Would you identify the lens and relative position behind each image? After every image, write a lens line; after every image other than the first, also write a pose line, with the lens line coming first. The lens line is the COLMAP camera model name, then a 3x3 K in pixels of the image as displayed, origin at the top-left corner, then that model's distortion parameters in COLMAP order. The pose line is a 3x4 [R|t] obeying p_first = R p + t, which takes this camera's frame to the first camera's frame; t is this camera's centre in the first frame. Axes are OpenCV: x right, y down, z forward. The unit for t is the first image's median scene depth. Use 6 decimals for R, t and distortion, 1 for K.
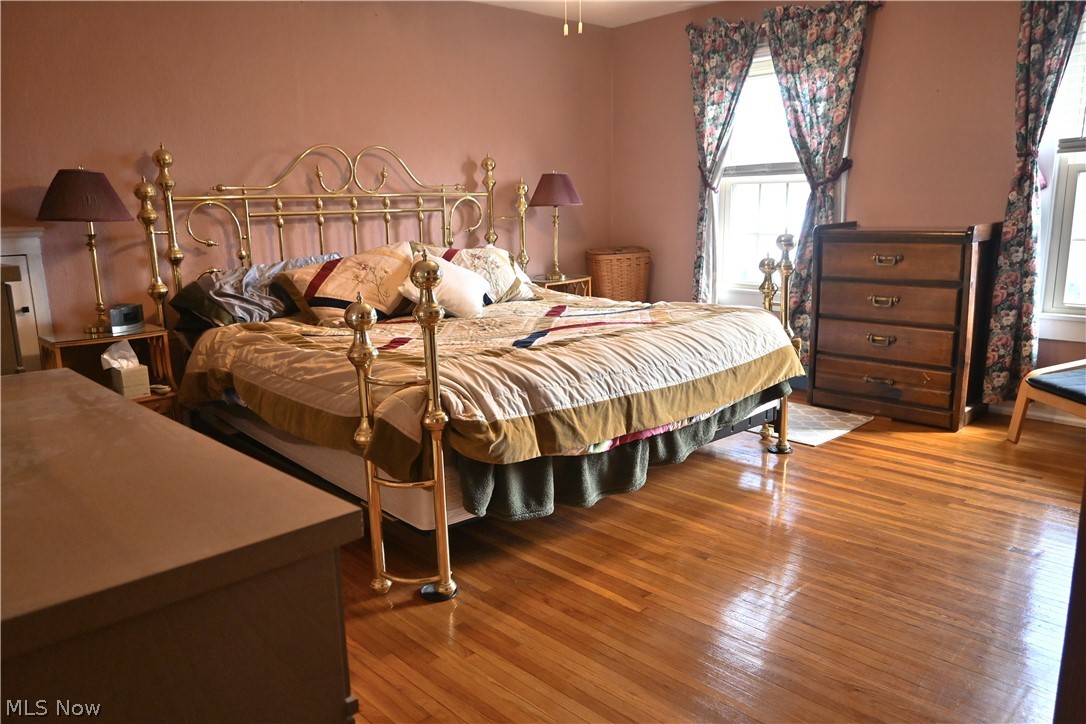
lens RADIAL K [[781.8, 0, 542.8], [0, 781.8, 362.1], [0, 0, 1]] dist [-0.004541, -0.001525]
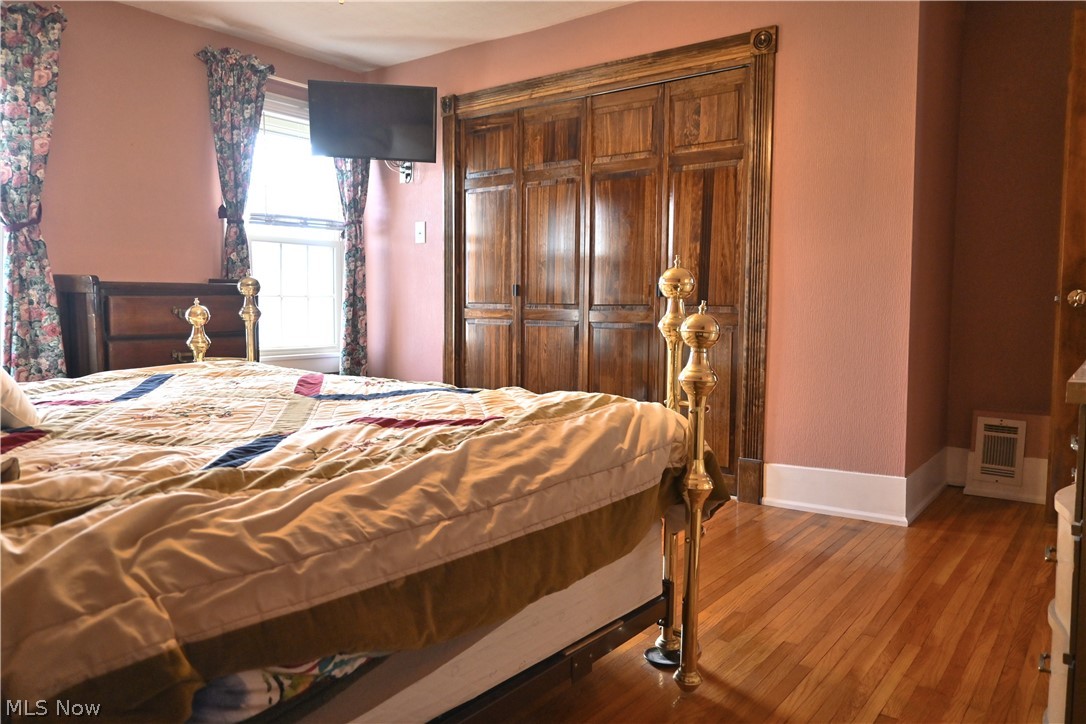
lens RADIAL K [[781.8, 0, 541.9], [0, 781.8, 362.8], [0, 0, 1]] dist [-0.004541, -0.001525]
pose [[-0.153281, -0.054615, 0.986672, -0.767565], [0.193740, 0.977433, 0.084201, -0.091627], [-0.969004, 0.204065, -0.139241, 0.981289]]
